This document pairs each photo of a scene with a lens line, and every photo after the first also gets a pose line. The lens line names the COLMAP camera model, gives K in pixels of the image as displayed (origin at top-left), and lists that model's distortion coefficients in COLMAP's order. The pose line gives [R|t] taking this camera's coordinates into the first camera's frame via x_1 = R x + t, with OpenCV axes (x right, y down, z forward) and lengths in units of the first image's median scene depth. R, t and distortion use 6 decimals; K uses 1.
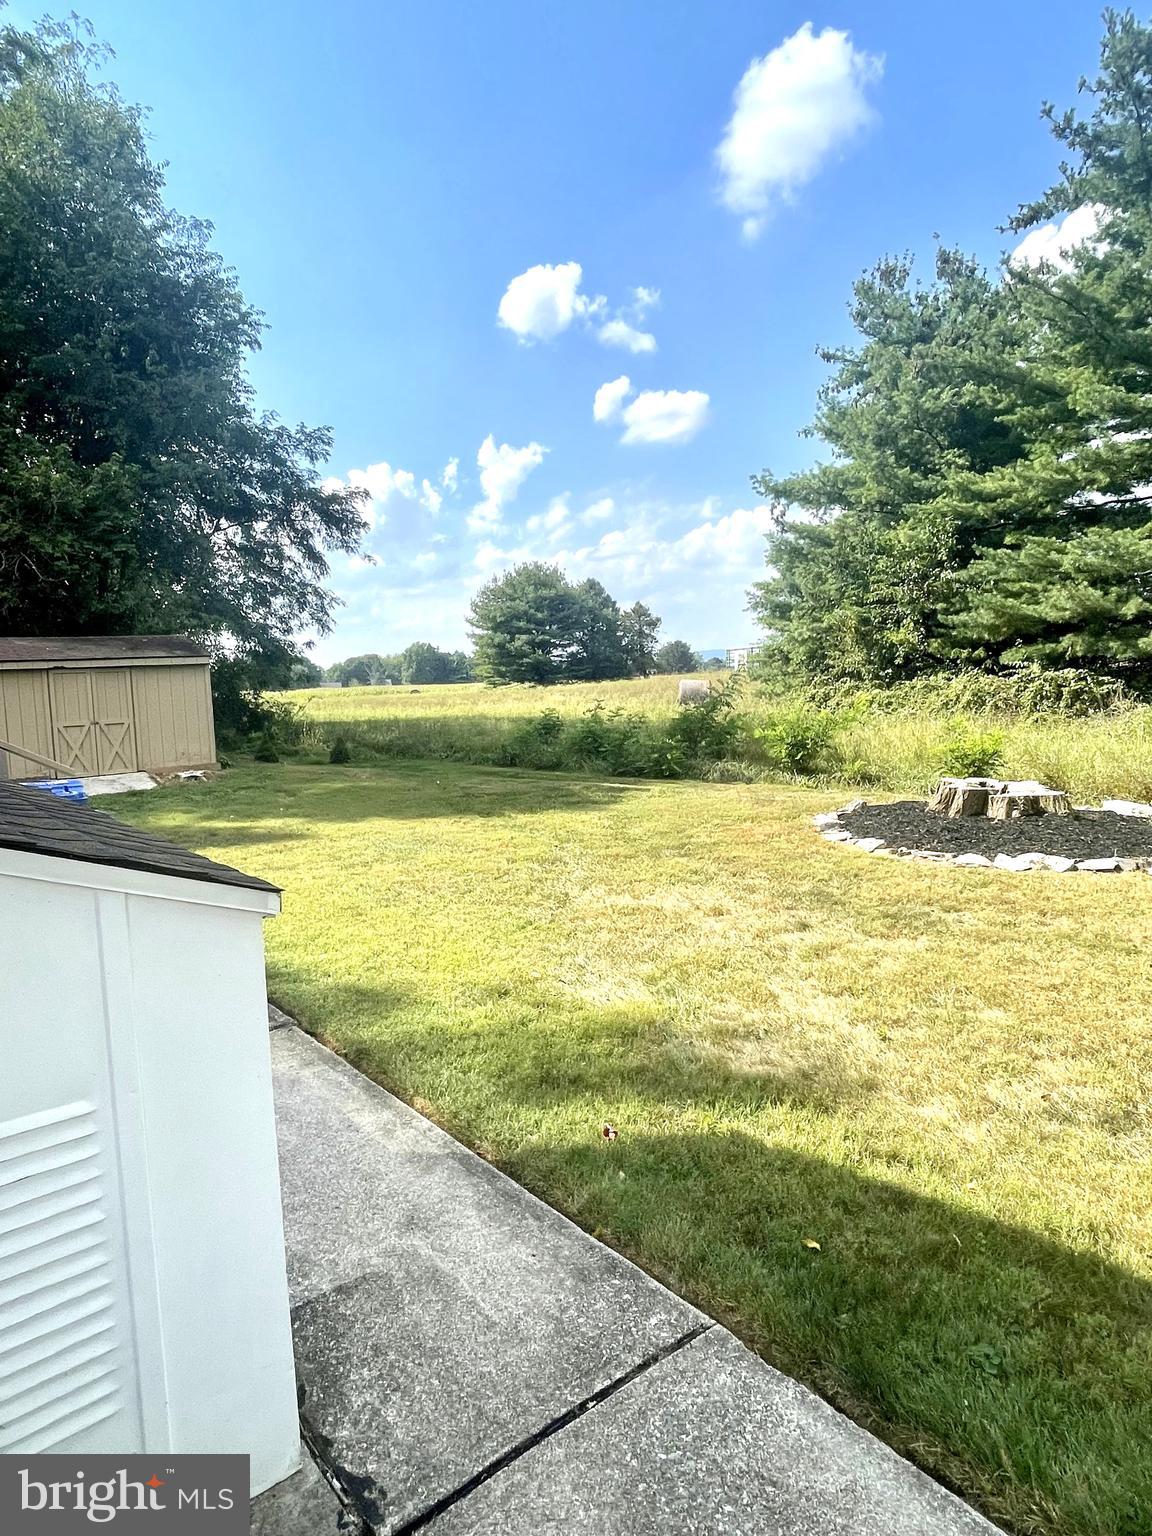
lens RADIAL K [[904.8, 0, 573.4], [0, 904.8, 754.3], [0, 0, 1]] dist [-0.008617, -0.001094]
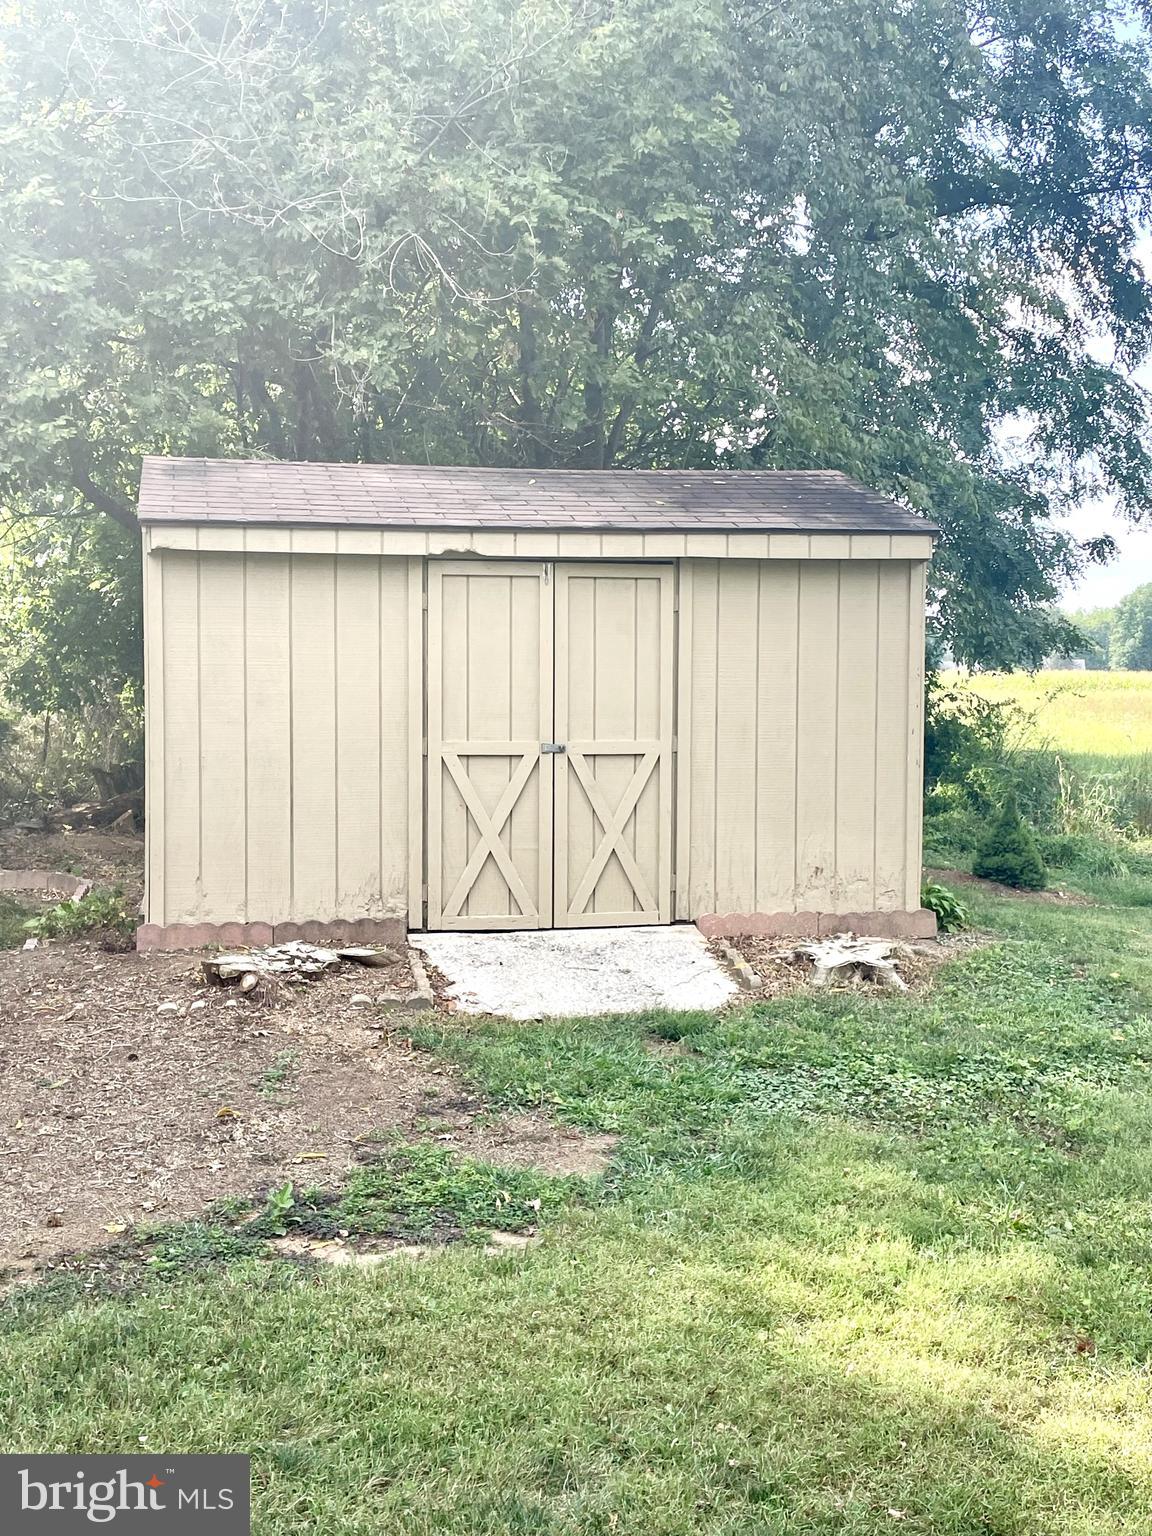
lens RADIAL K [[1776.9, 0, 576.4], [0, 1776.9, 768.1], [0, 0, 1]] dist [-0.008842, 0.000000]
pose [[0.890005, 0.069215, -0.450666, -0.253406], [-0.077954, 0.996957, -0.000830, -0.027240], [0.449237, 0.035870, 0.892692, 0.470426]]
